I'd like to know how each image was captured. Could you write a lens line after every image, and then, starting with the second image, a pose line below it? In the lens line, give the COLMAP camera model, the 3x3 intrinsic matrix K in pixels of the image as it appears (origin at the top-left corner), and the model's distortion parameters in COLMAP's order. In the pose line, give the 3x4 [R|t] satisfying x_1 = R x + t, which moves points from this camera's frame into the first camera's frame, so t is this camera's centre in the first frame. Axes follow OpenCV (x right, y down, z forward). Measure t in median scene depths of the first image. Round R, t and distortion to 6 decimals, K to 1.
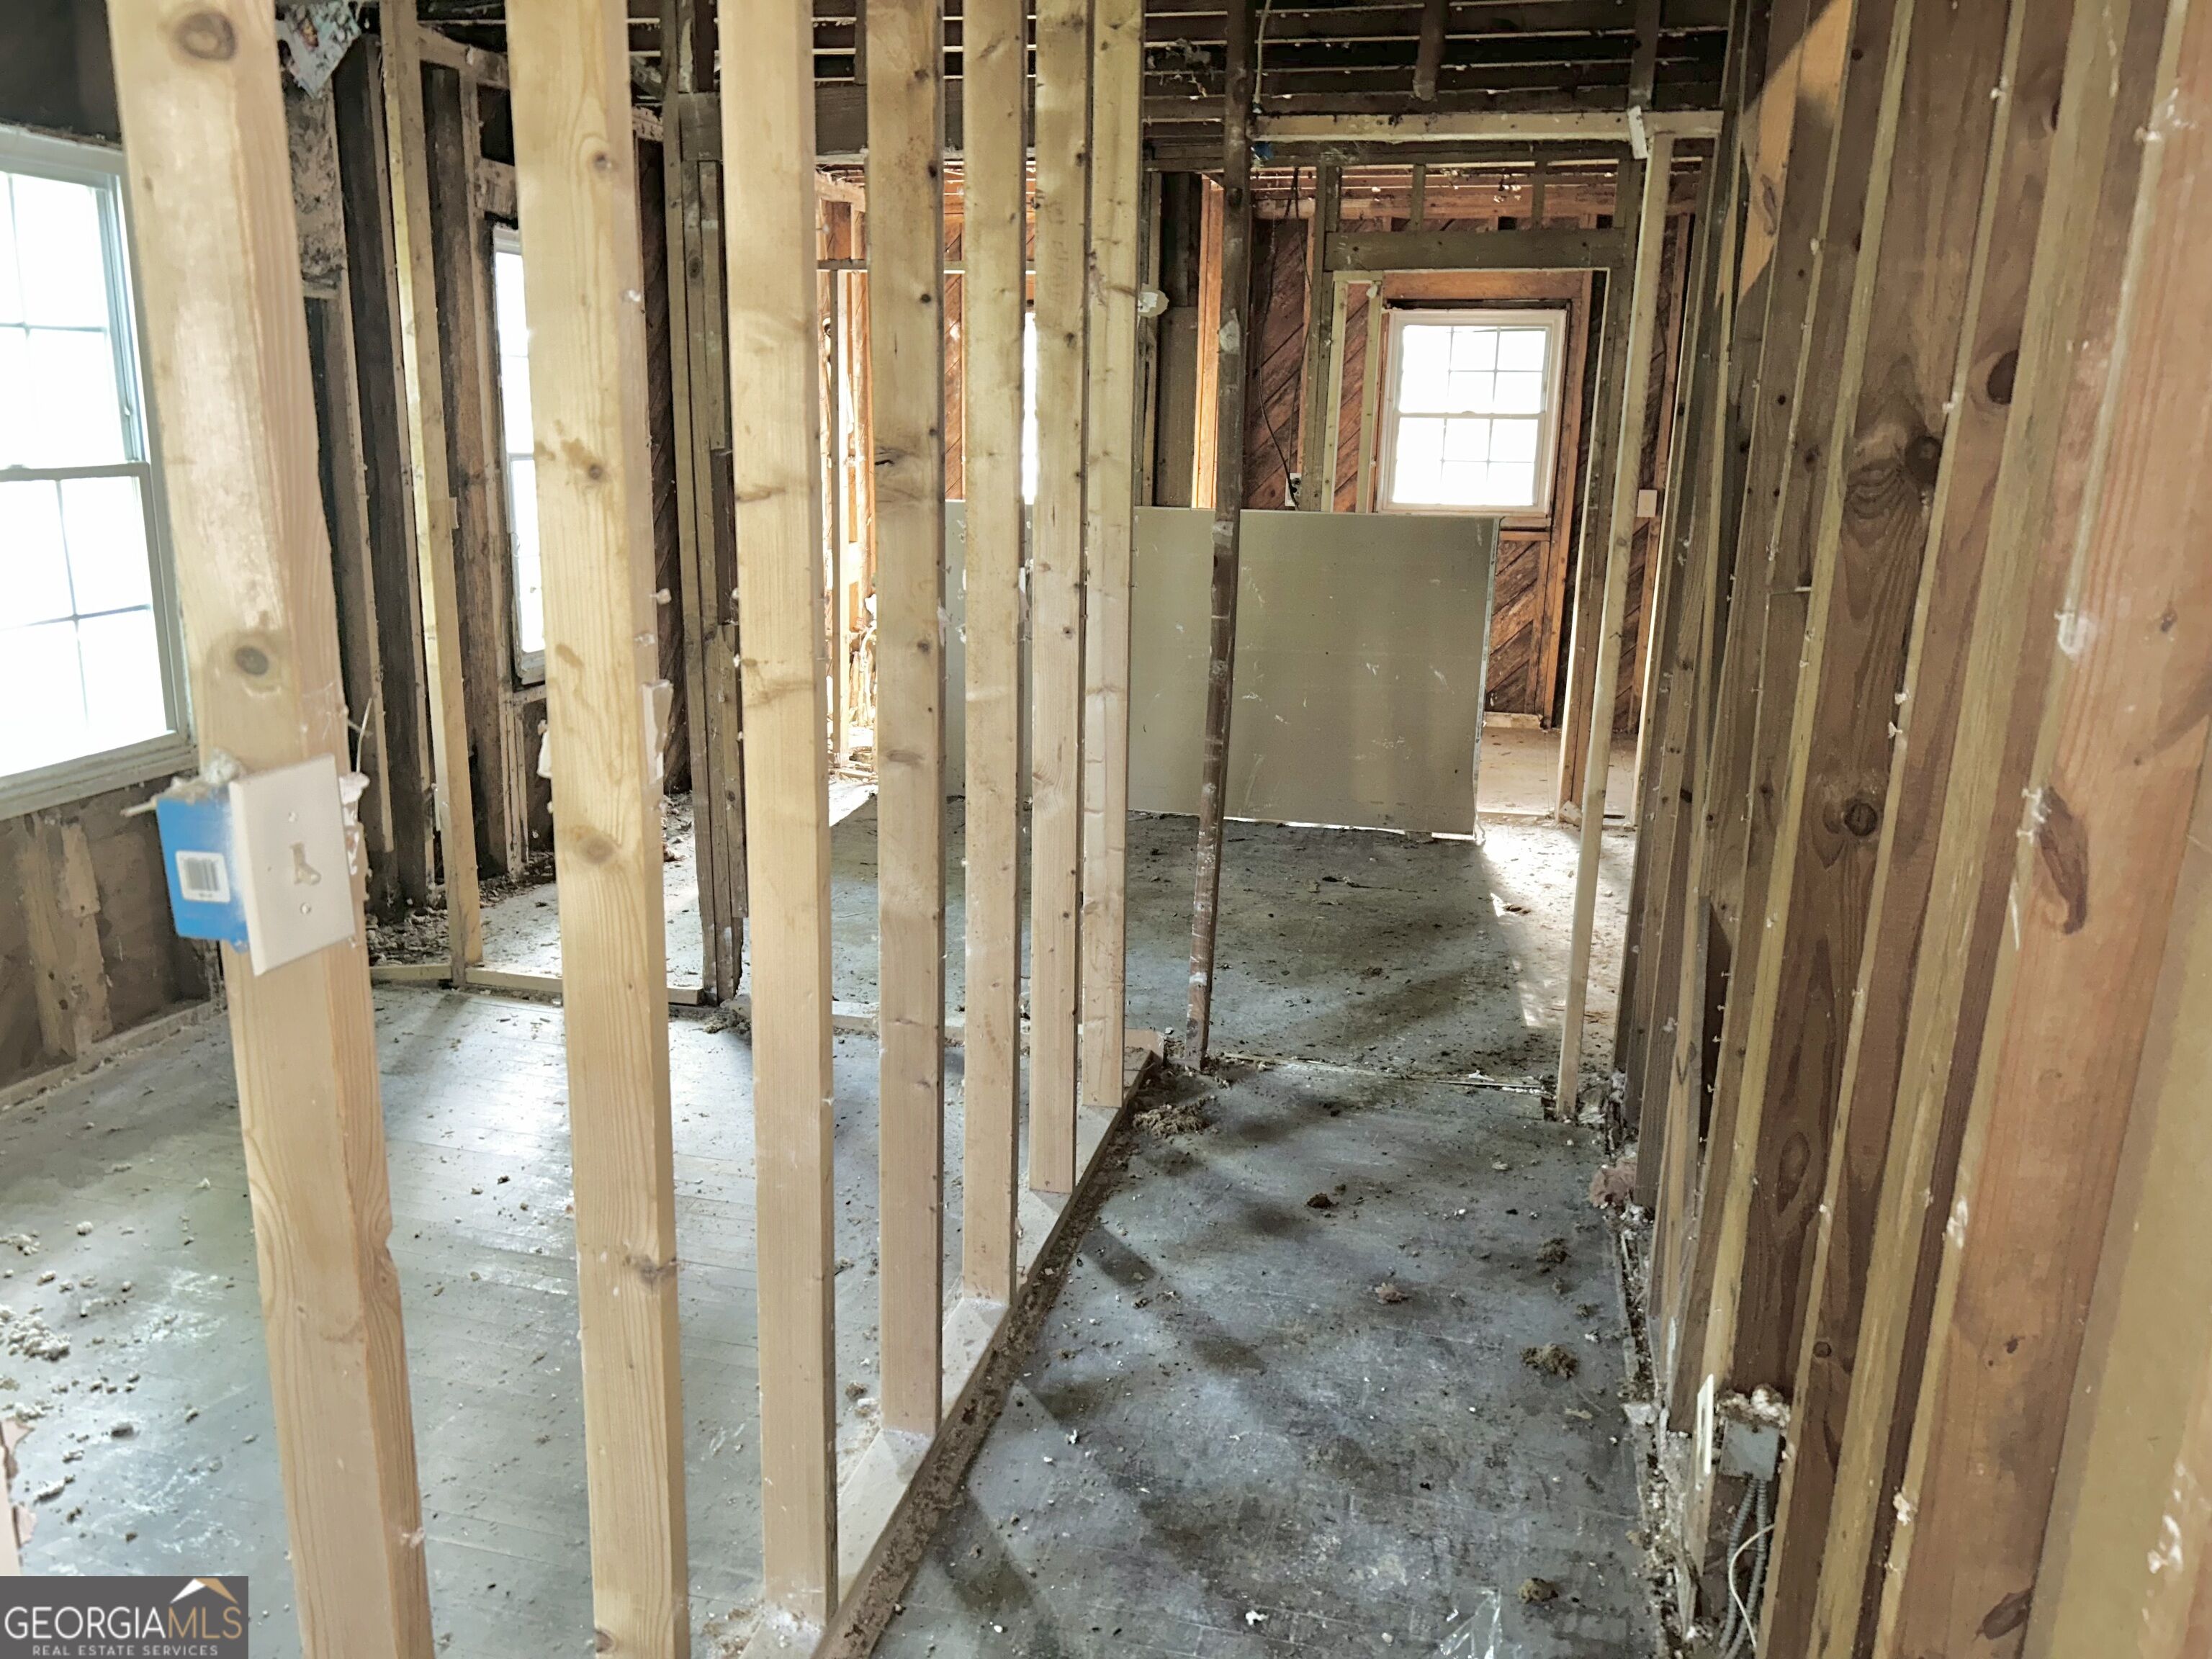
lens RADIAL K [[1671.3, 0, 1105.2], [0, 1671.3, 839.8], [0, 0, 1]] dist [0.031609, 0.006143]
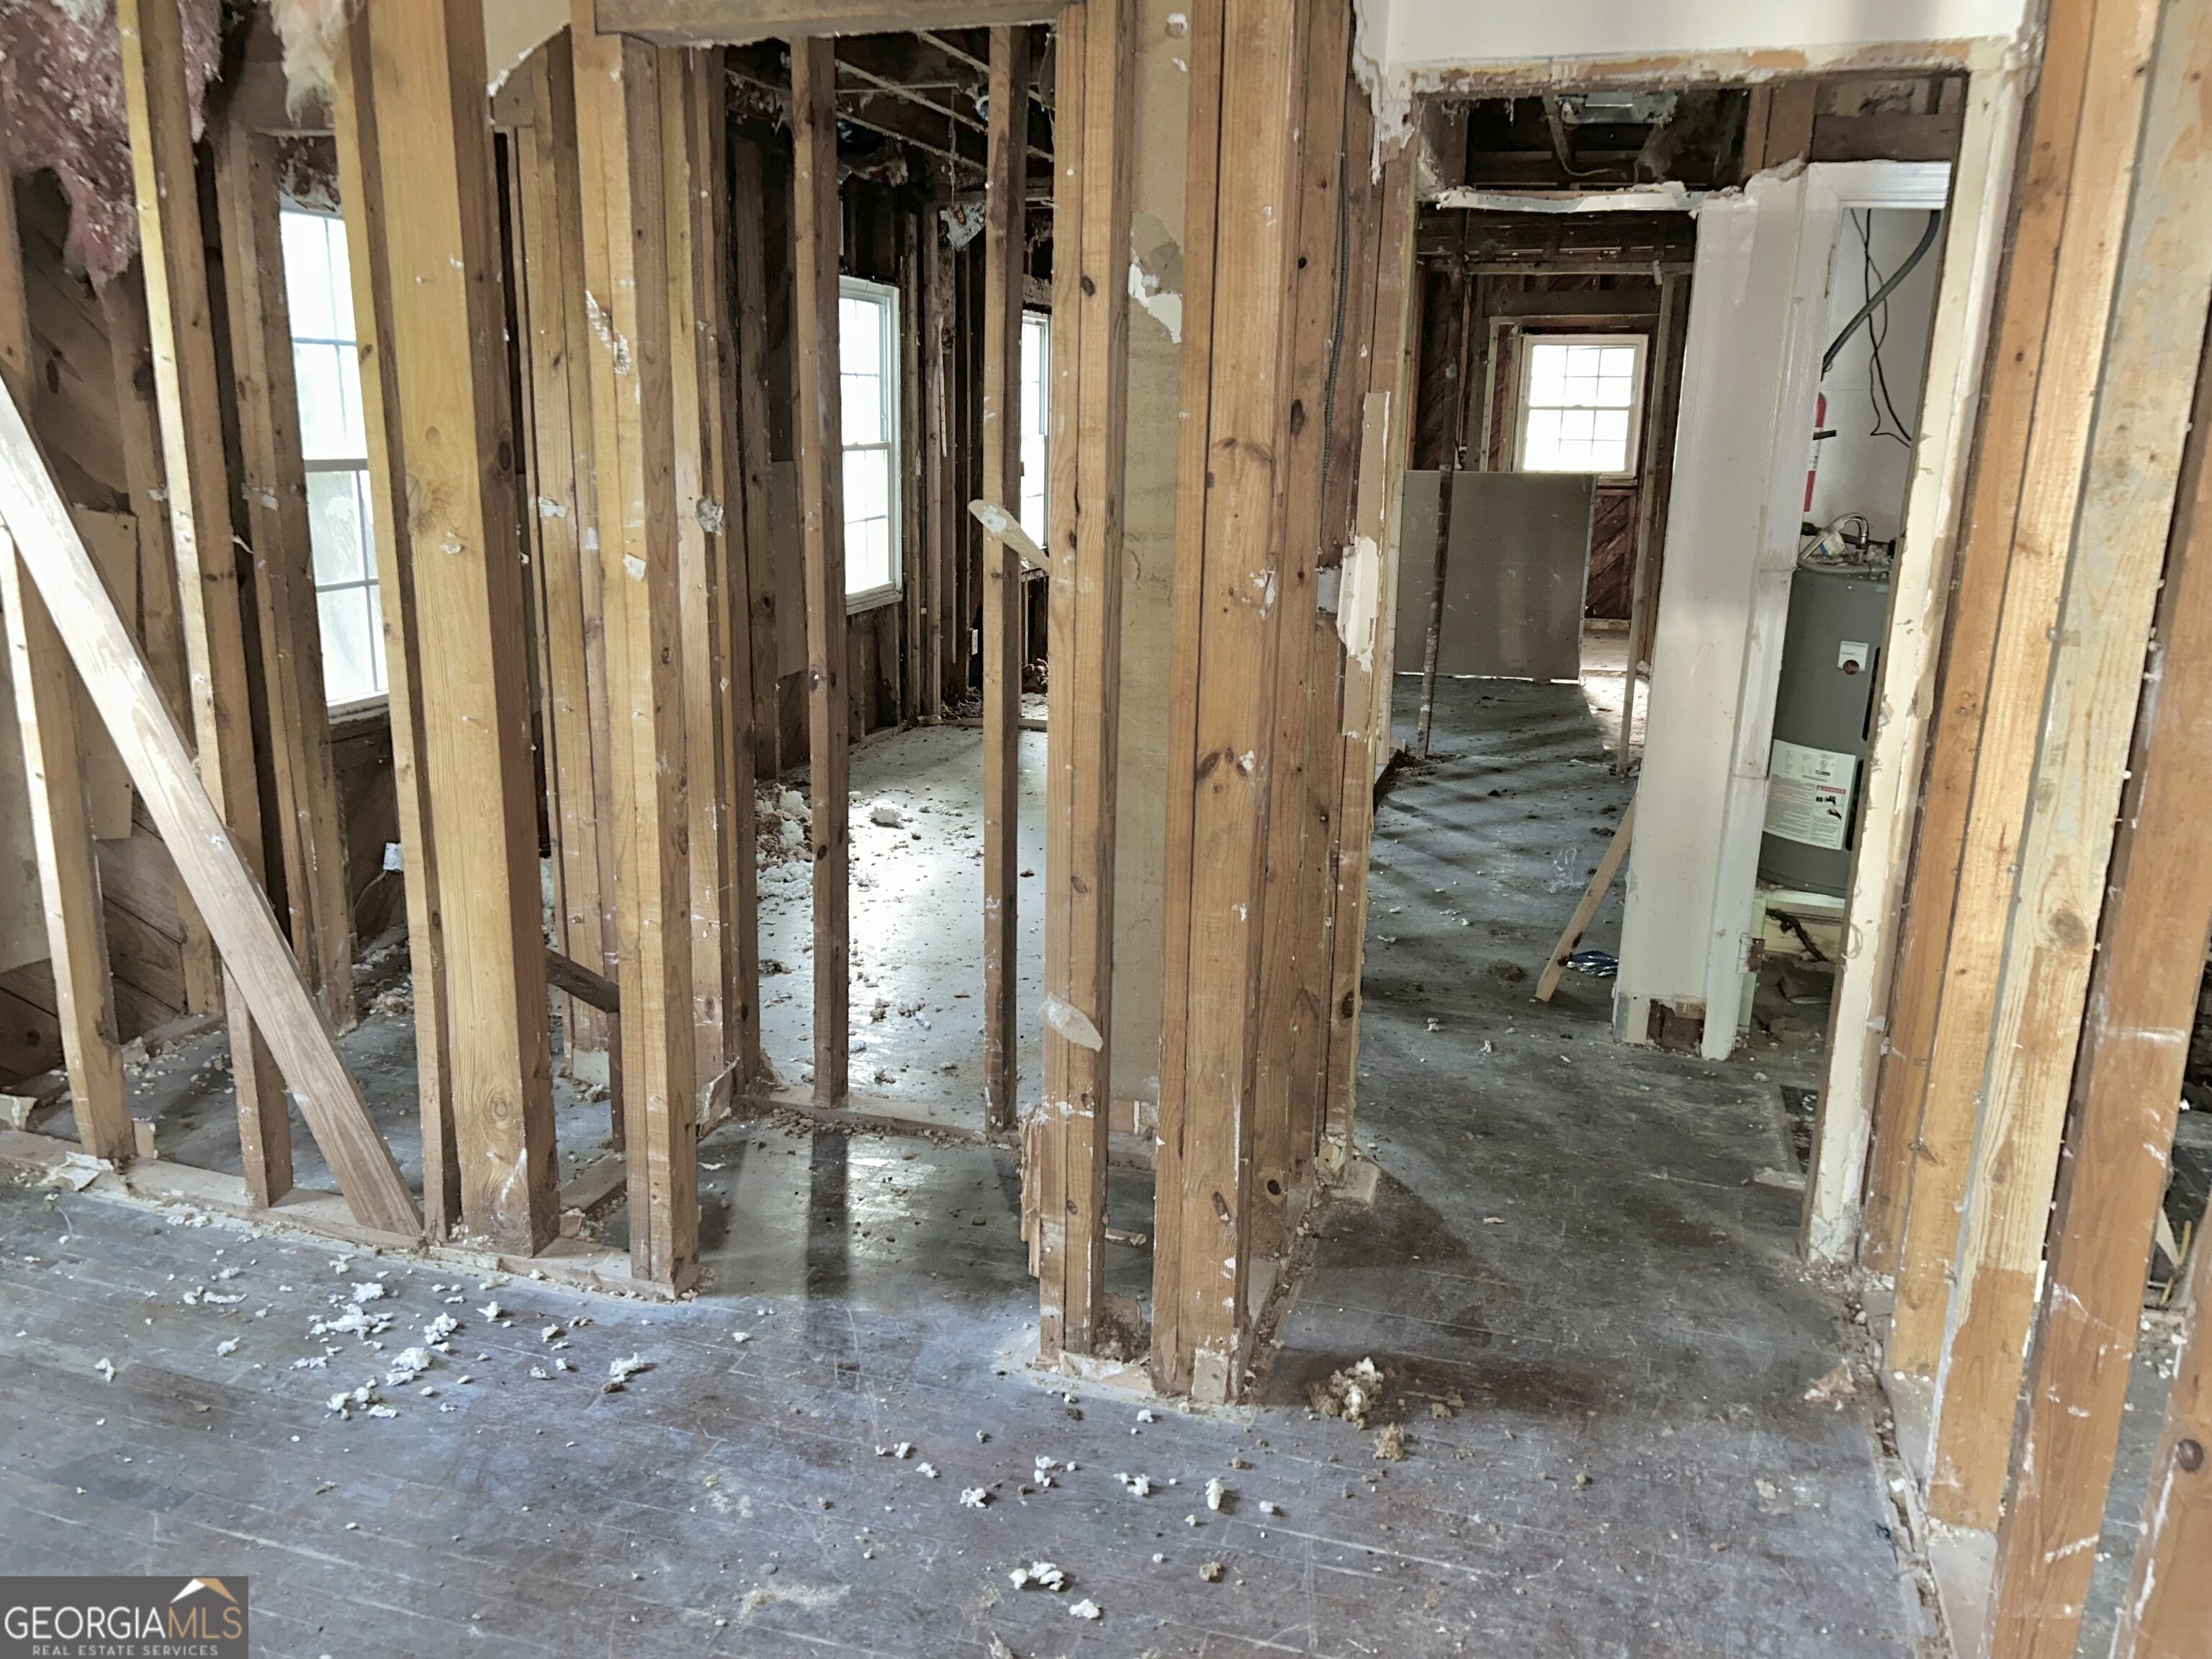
lens RADIAL K [[1671.3, 0, 1100.5], [0, 1671.3, 816.6], [0, 0, 1]] dist [0.031609, 0.006143]
pose [[0.997639, 0.009723, -0.067982, -0.109351], [-0.010364, 0.999905, -0.009086, 0.137342], [0.067887, 0.009769, 0.997645, -0.551137]]
